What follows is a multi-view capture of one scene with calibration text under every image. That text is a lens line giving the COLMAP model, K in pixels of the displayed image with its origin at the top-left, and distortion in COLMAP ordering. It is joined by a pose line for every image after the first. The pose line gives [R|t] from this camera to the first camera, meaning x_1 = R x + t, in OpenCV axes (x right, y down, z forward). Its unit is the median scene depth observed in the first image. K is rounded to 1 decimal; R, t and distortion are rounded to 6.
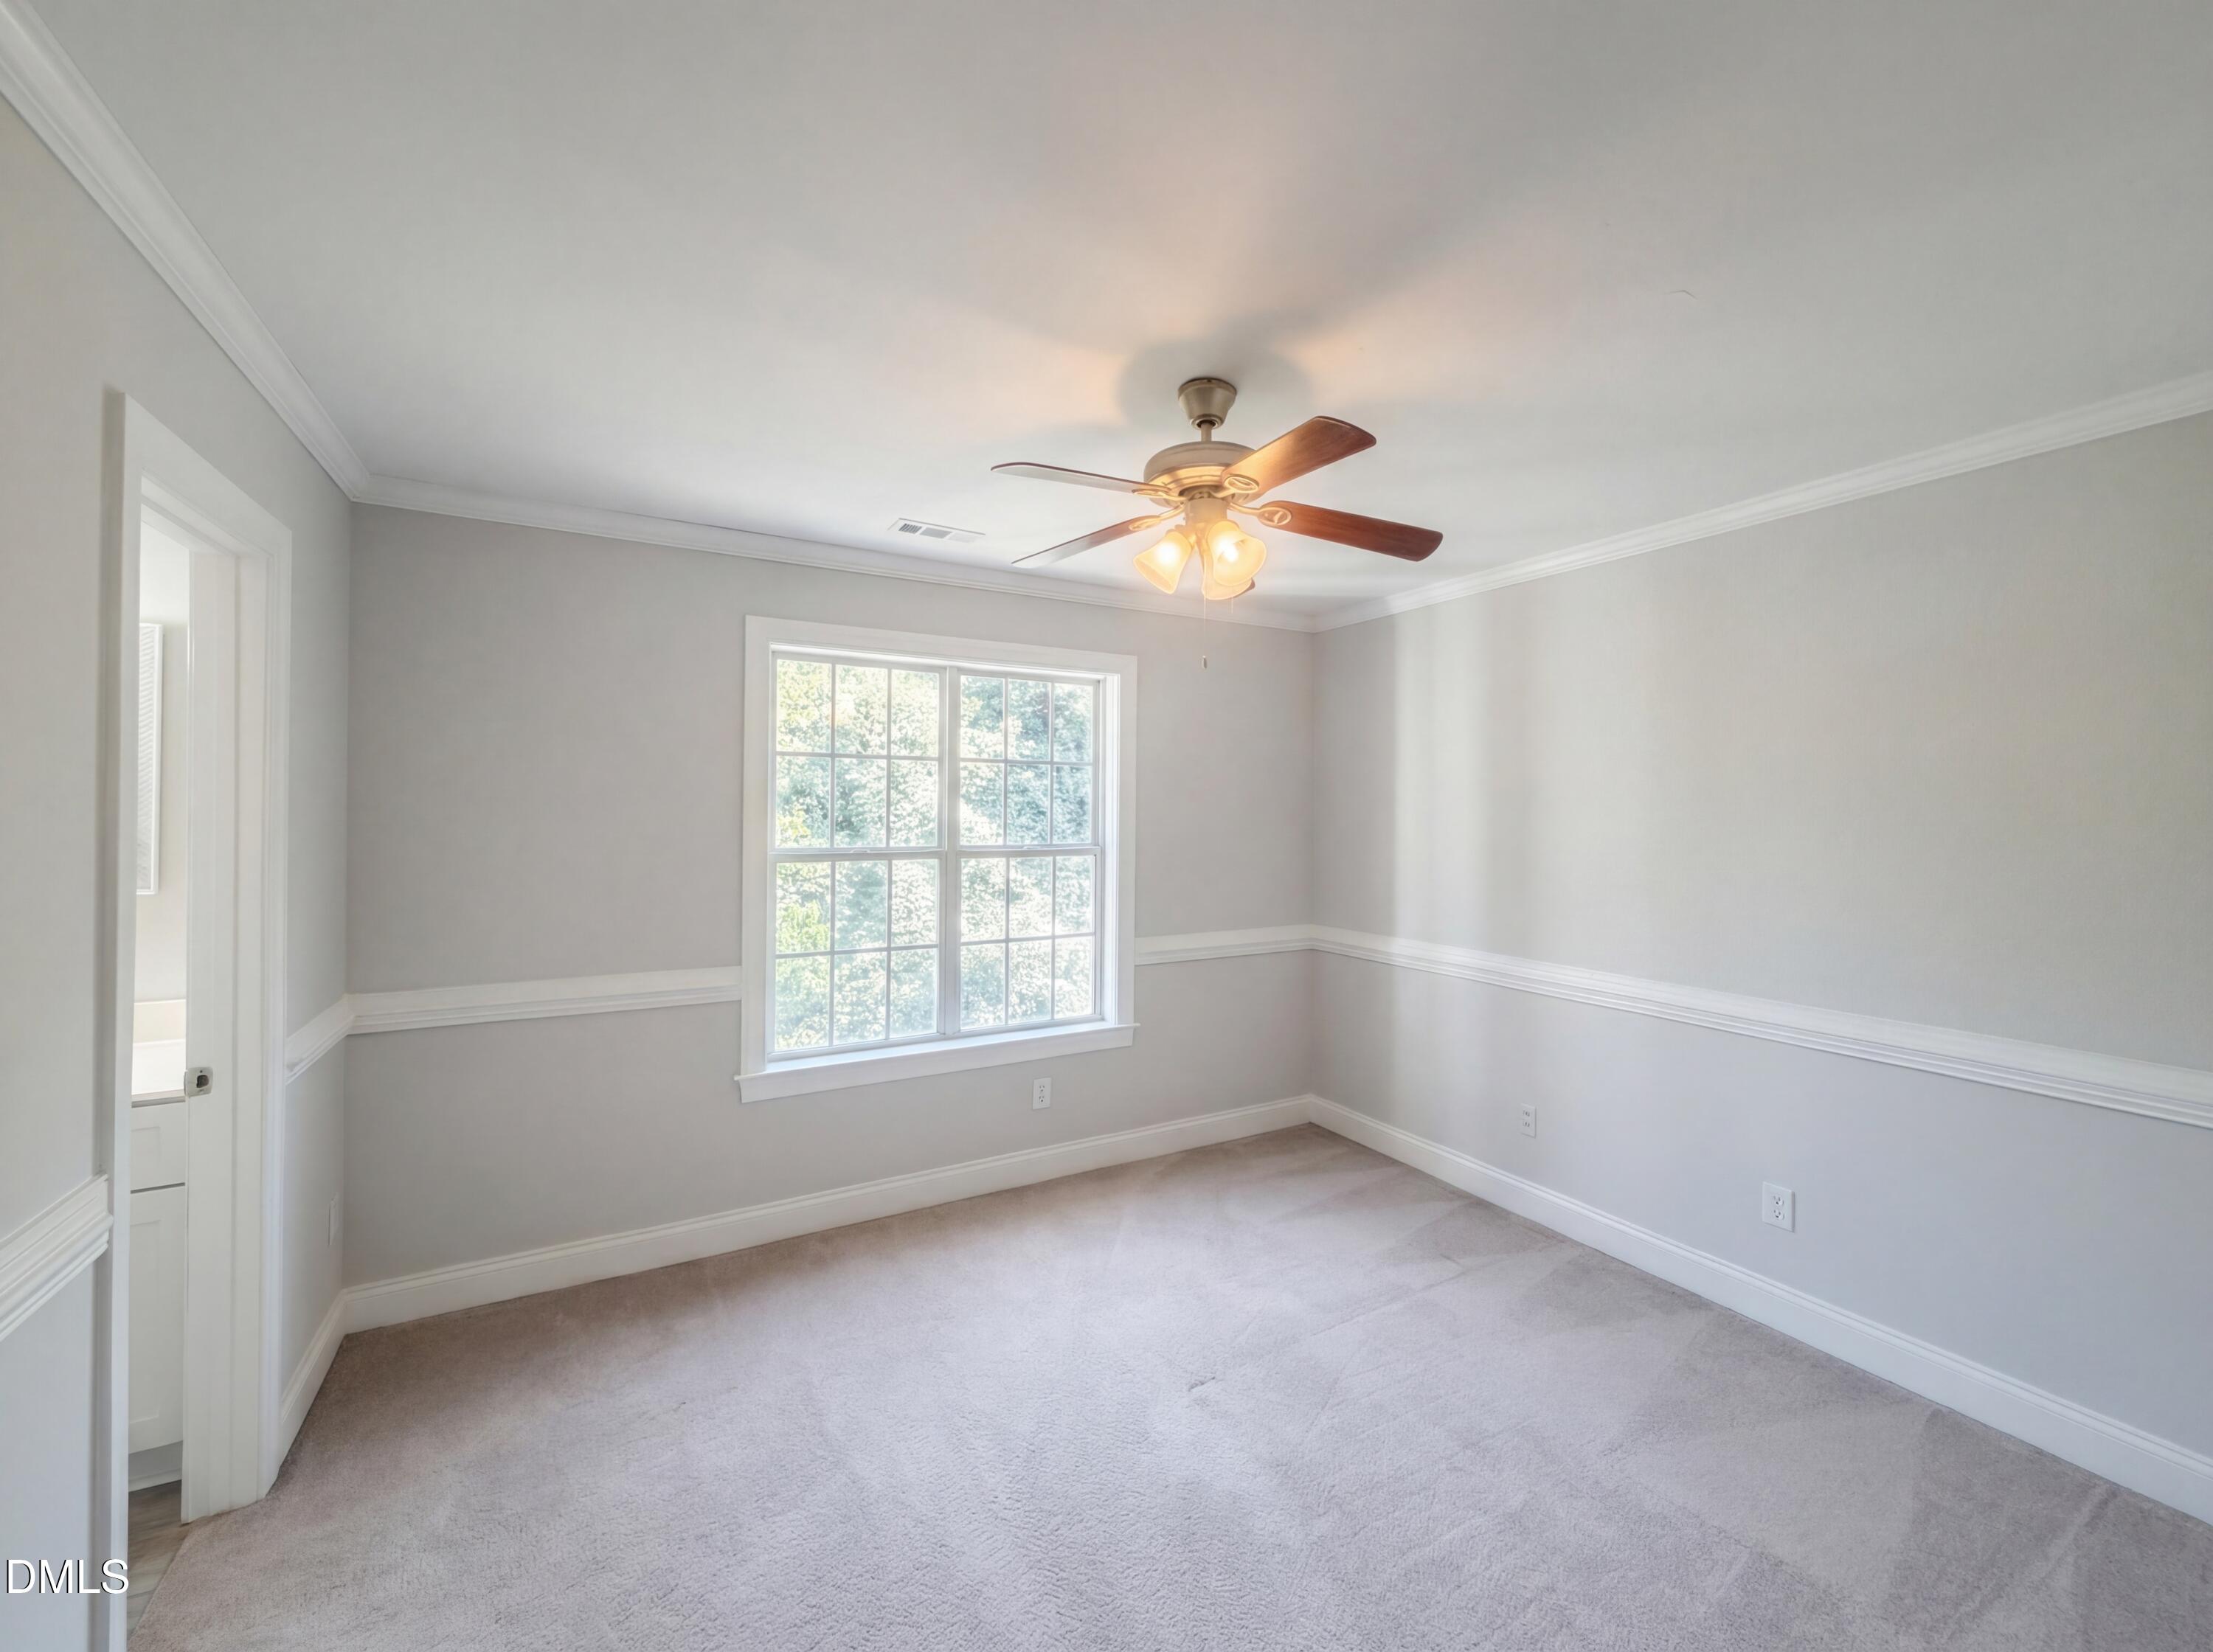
lens RADIAL K [[881.2, 0, 1097.2], [0, 881.2, 829.5], [0, 0, 1]] dist [-0.001077, -0.000171]
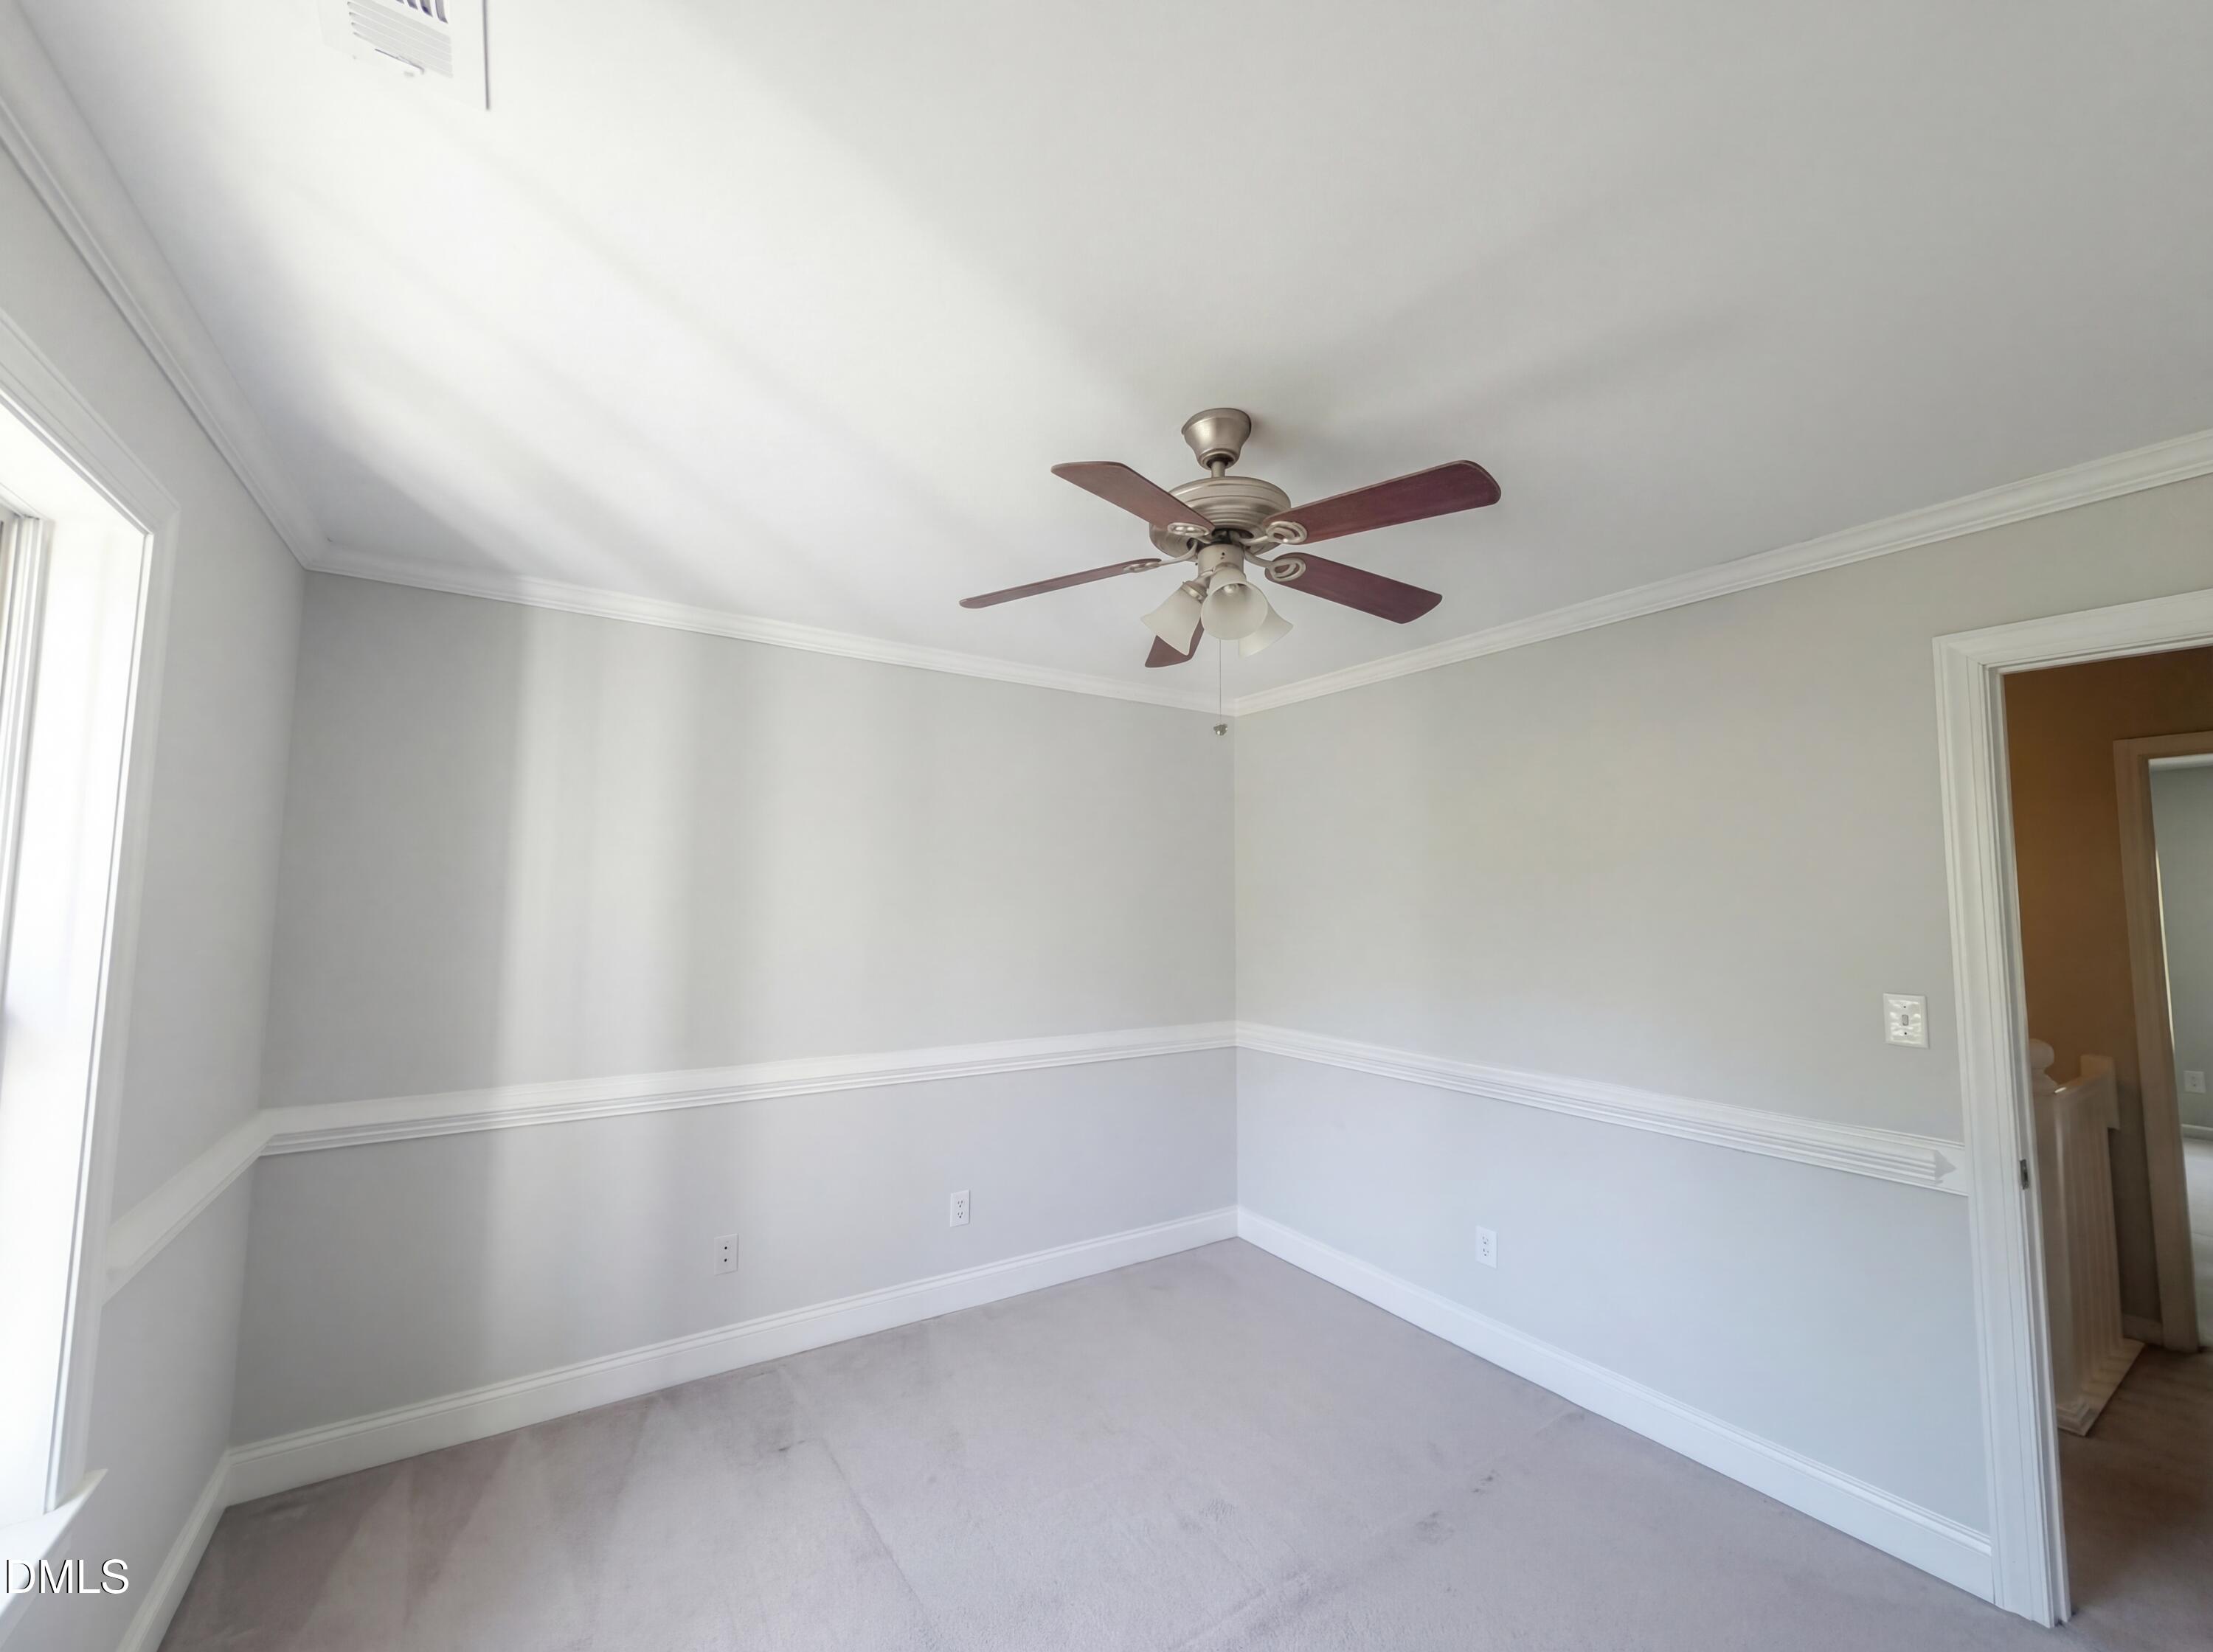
lens RADIAL K [[881.2, 0, 1097.2], [0, 881.2, 829.5], [0, 0, 1]] dist [-0.001077, -0.000171]
pose [[-0.053601, 0.071605, 0.995992, -0.381883], [0.025221, 0.997205, -0.070334, -0.012664], [-0.998244, 0.021350, -0.055257, 0.625899]]
